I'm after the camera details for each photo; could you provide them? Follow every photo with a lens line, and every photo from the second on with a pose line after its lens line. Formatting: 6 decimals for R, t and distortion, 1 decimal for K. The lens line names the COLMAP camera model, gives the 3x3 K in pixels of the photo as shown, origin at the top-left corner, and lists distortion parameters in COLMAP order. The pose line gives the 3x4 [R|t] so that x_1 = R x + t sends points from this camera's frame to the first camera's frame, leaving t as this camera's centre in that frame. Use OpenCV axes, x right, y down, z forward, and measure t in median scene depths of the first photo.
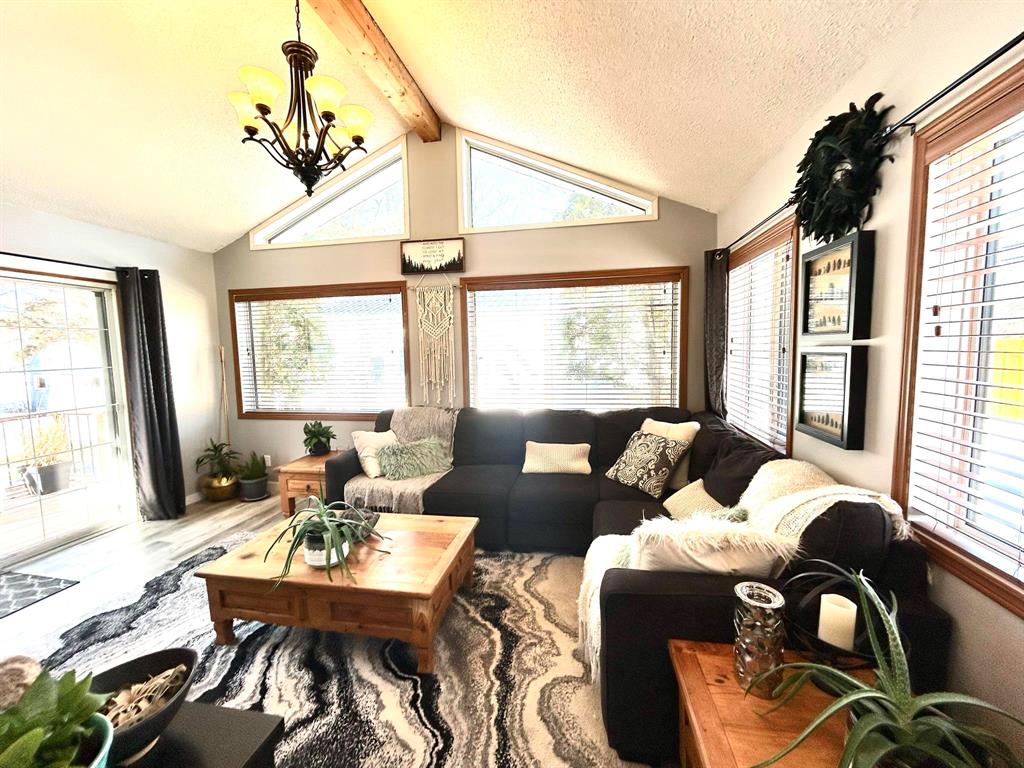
lens RADIAL K [[411.2, 0, 511.9], [0, 411.2, 384.5], [0, 0, 1]] dist [-0.002964, 0.000866]
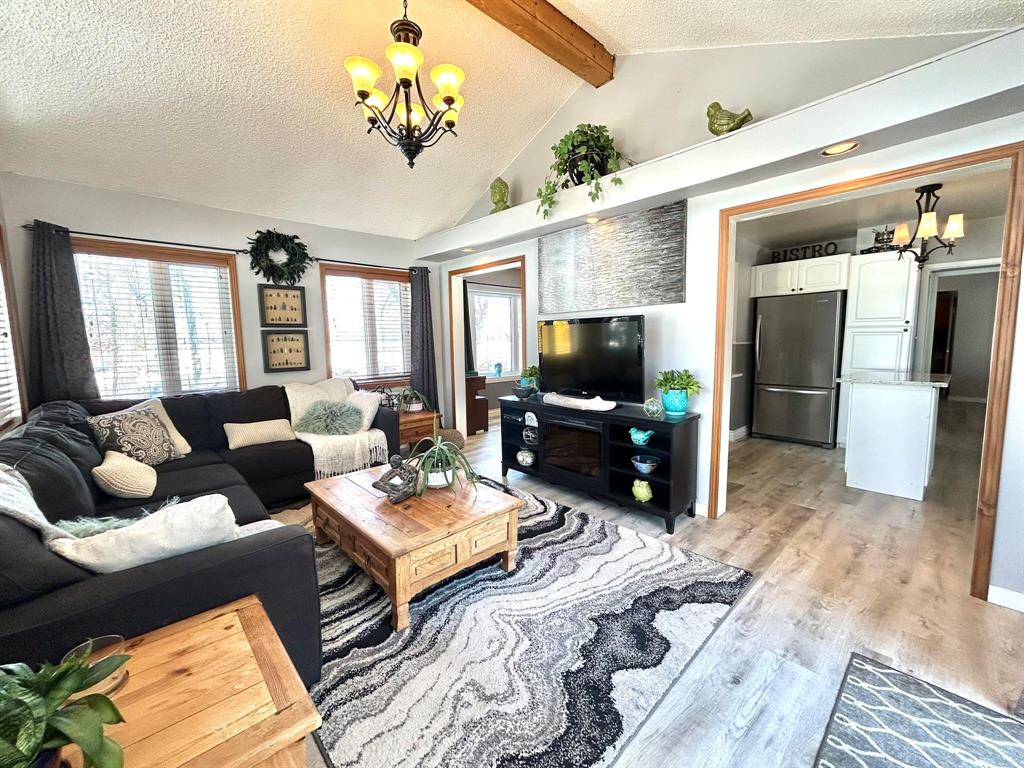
lens RADIAL K [[411.2, 0, 511.4], [0, 411.2, 384.5], [0, 0, 1]] dist [-0.002964, 0.000866]
pose [[-0.802431, -0.030837, 0.595948, -0.825643], [0.086169, 0.982210, 0.166850, -0.035408], [-0.590491, 0.185238, -0.785498, 1.084878]]
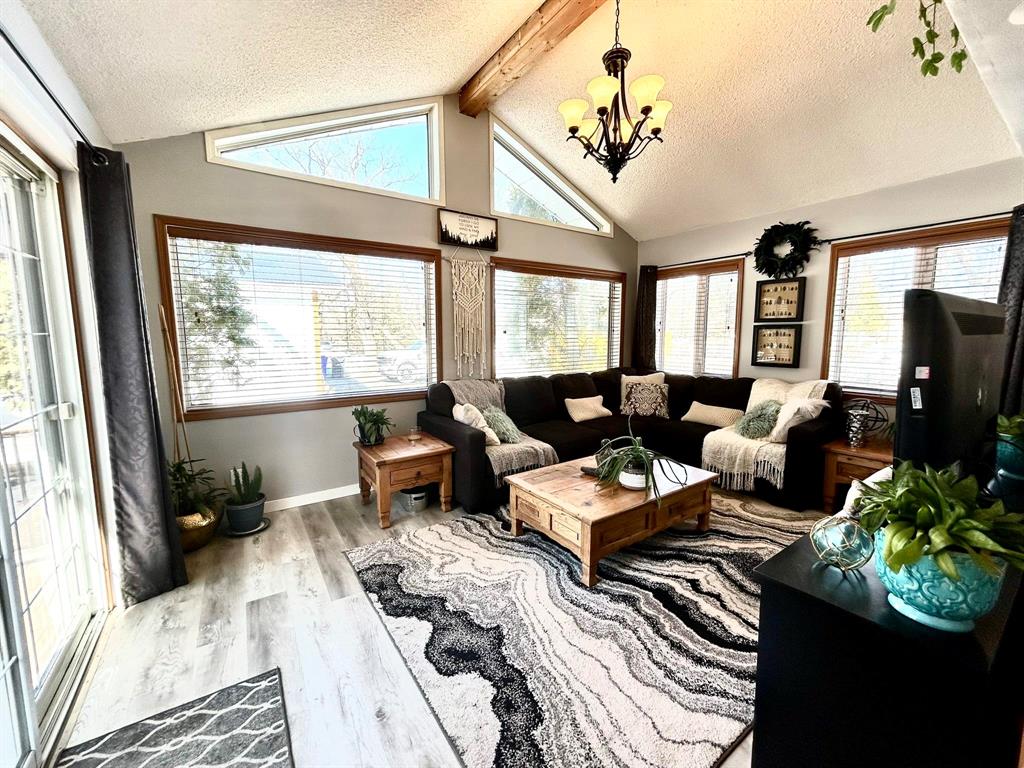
lens RADIAL K [[411.2, 0, 517.0], [0, 411.2, 383.6], [0, 0, 1]] dist [-0.002964, 0.000866]
pose [[0.699792, -0.068819, 0.711024, -0.947209], [0.051637, 0.997618, 0.045736, 0.026525], [-0.712478, 0.004710, 0.701678, 0.228505]]
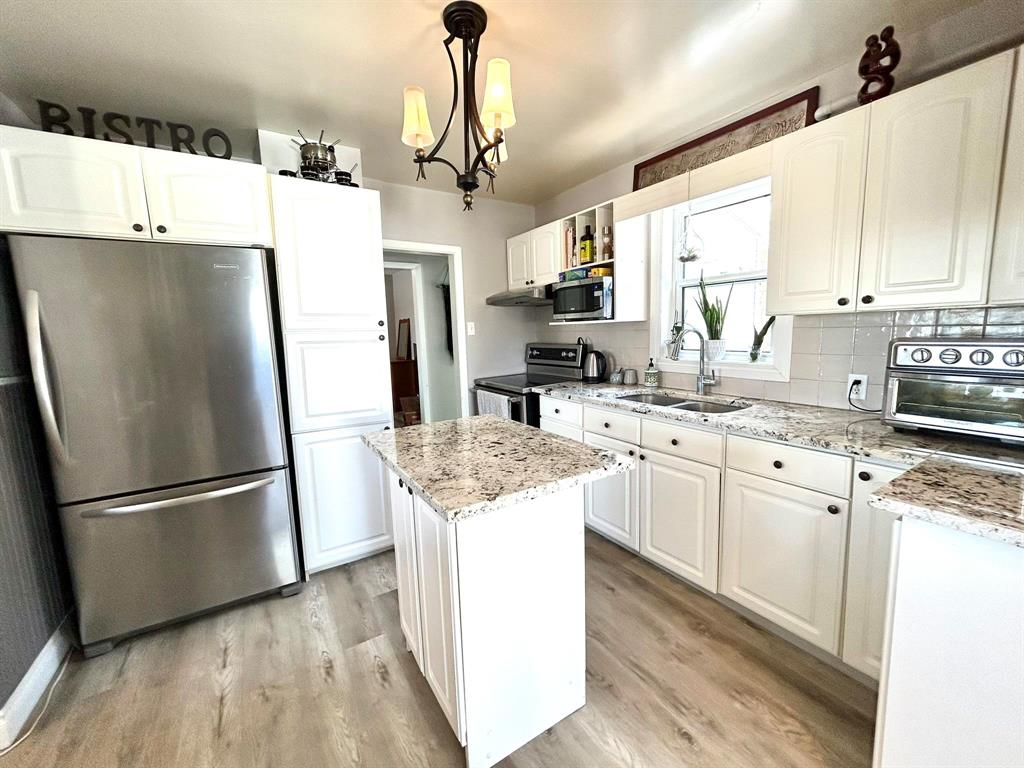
lens RADIAL K [[411.2, 0, 515.1], [0, 411.2, 381.3], [0, 0, 1]] dist [-0.002964, 0.000866]
pose [[-0.719178, 0.126914, -0.683137, -0.715981], [-0.021614, 0.978615, 0.204563, 0.036990], [0.694490, 0.161883, -0.701055, 0.045171]]
